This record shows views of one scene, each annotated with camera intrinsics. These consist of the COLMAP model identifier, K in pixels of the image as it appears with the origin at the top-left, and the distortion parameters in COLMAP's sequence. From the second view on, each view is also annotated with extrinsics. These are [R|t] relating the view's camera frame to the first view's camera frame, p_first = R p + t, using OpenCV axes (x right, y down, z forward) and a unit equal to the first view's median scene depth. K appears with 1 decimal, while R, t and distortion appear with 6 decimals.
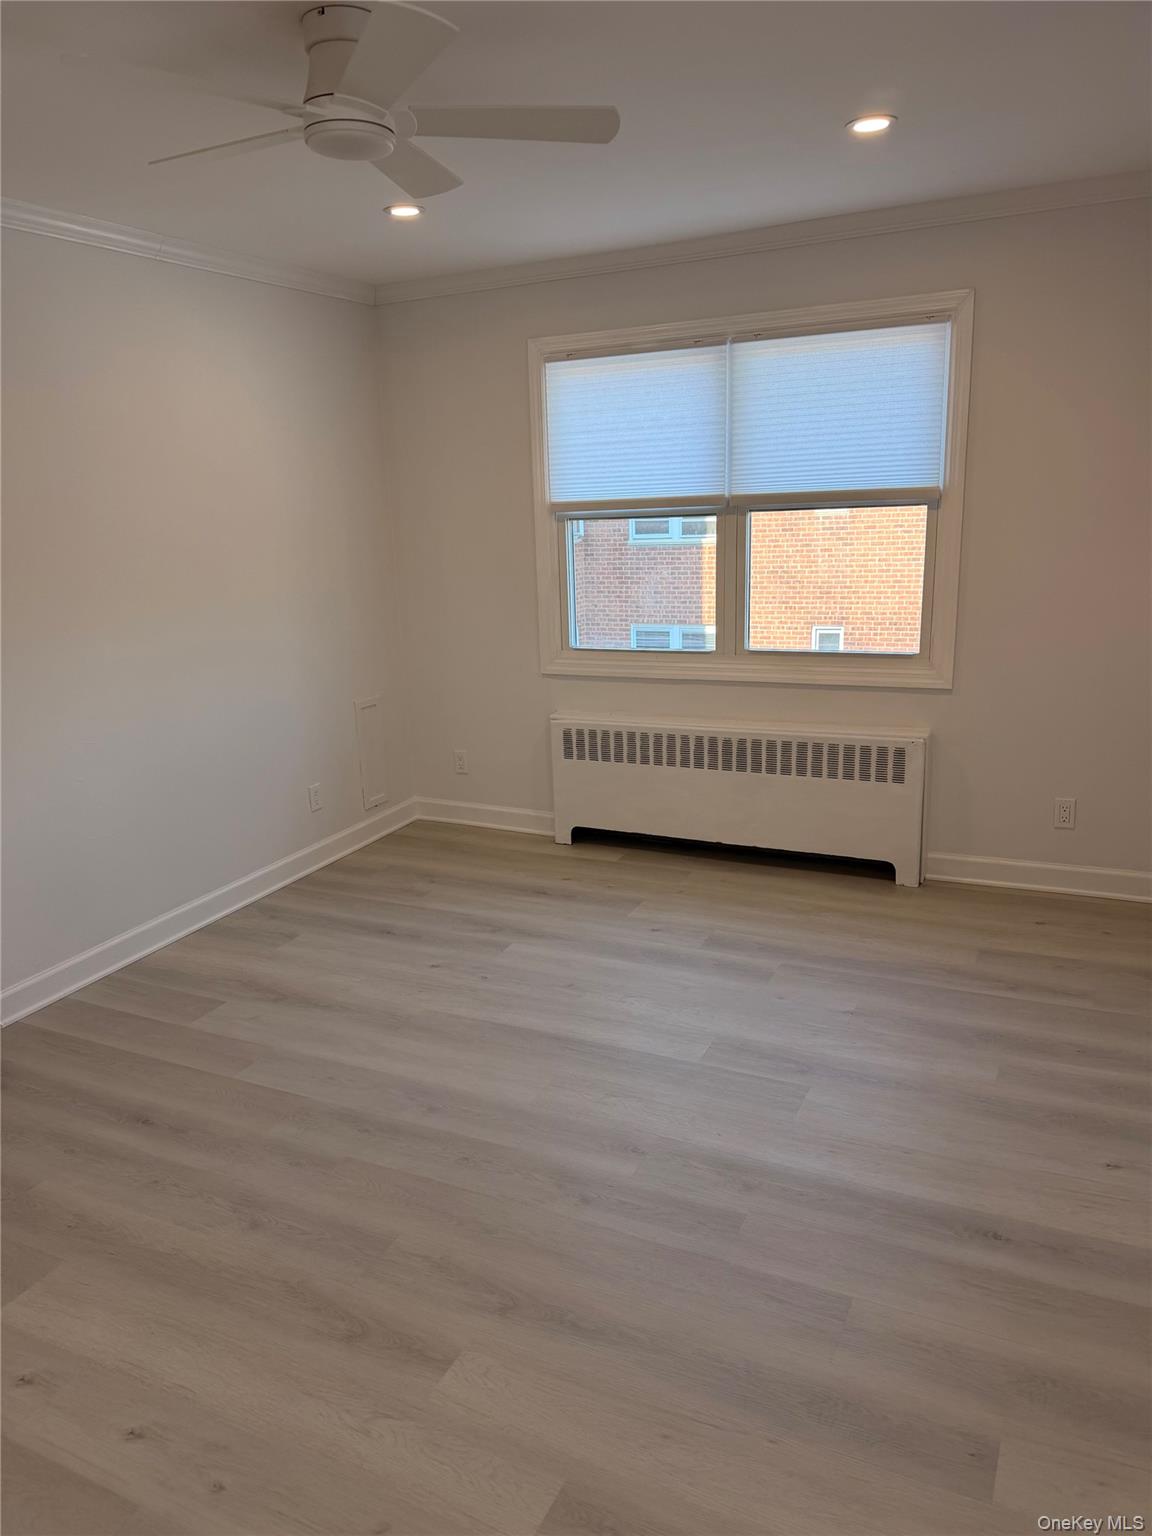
lens RADIAL K [[1061.8, 0, 564.5], [0, 1061.8, 770.8], [0, 0, 1]] dist [0.045728, -0.078092]
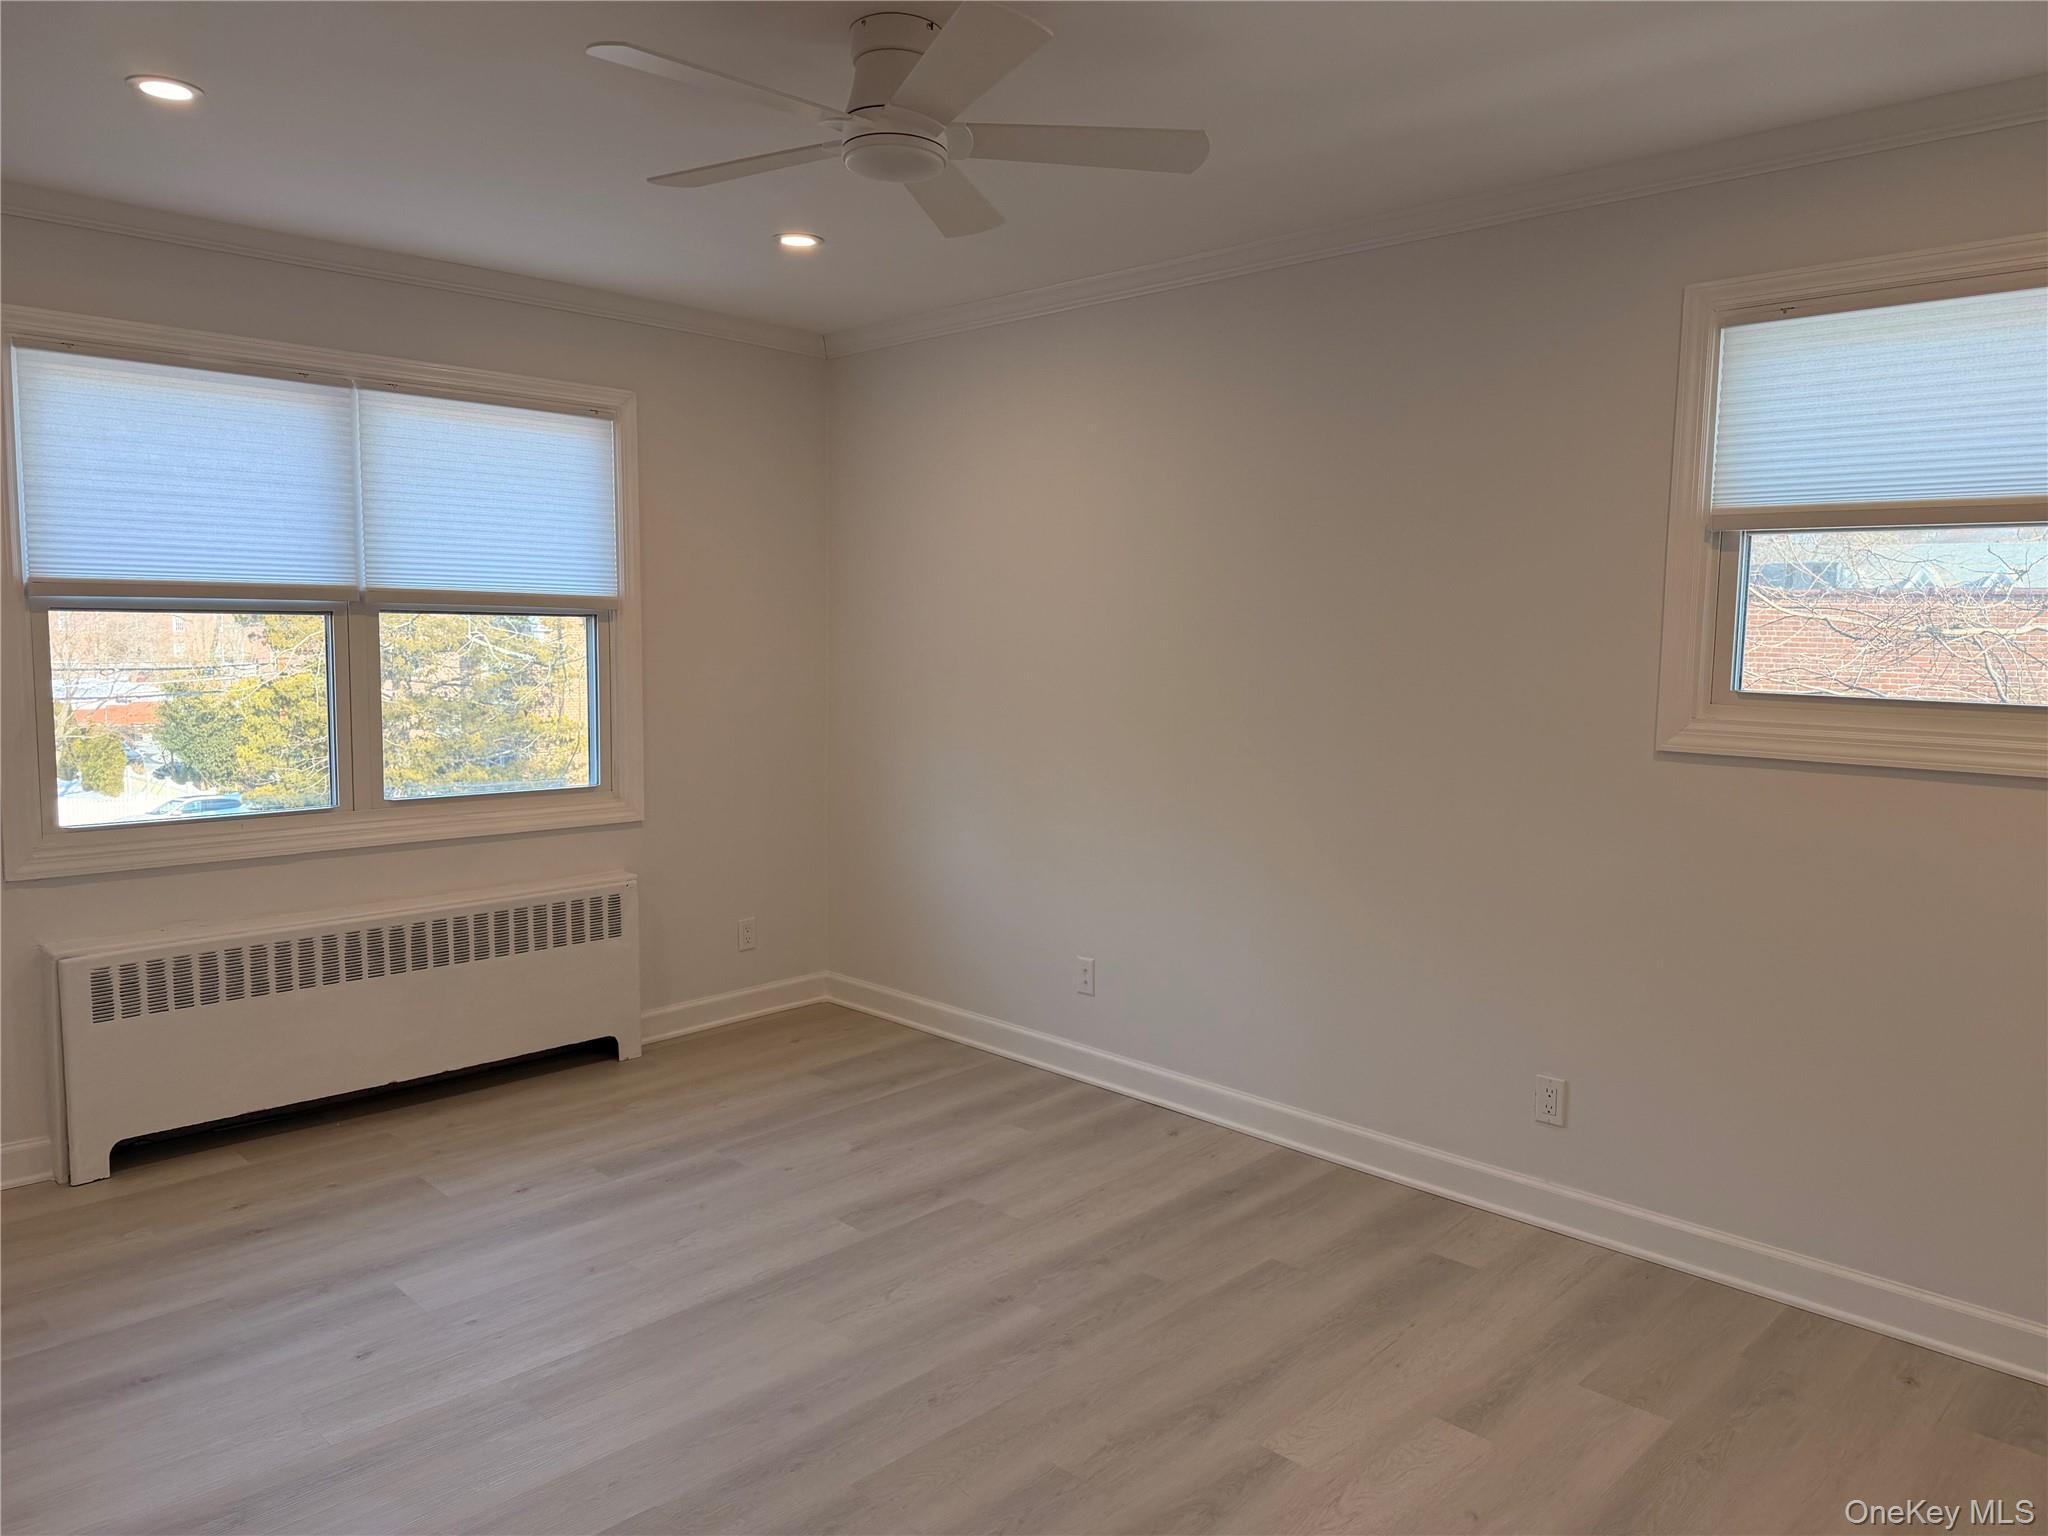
lens RADIAL K [[1415.7, 0, 1021.1], [0, 1415.7, 756.0], [0, 0, 1]] dist [0.045728, -0.078092]
pose [[0.313079, -0.044075, 0.948704, -0.640711], [0.208737, 0.977690, -0.023463, -0.034808], [-0.926504, 0.205375, 0.315294, 0.321071]]
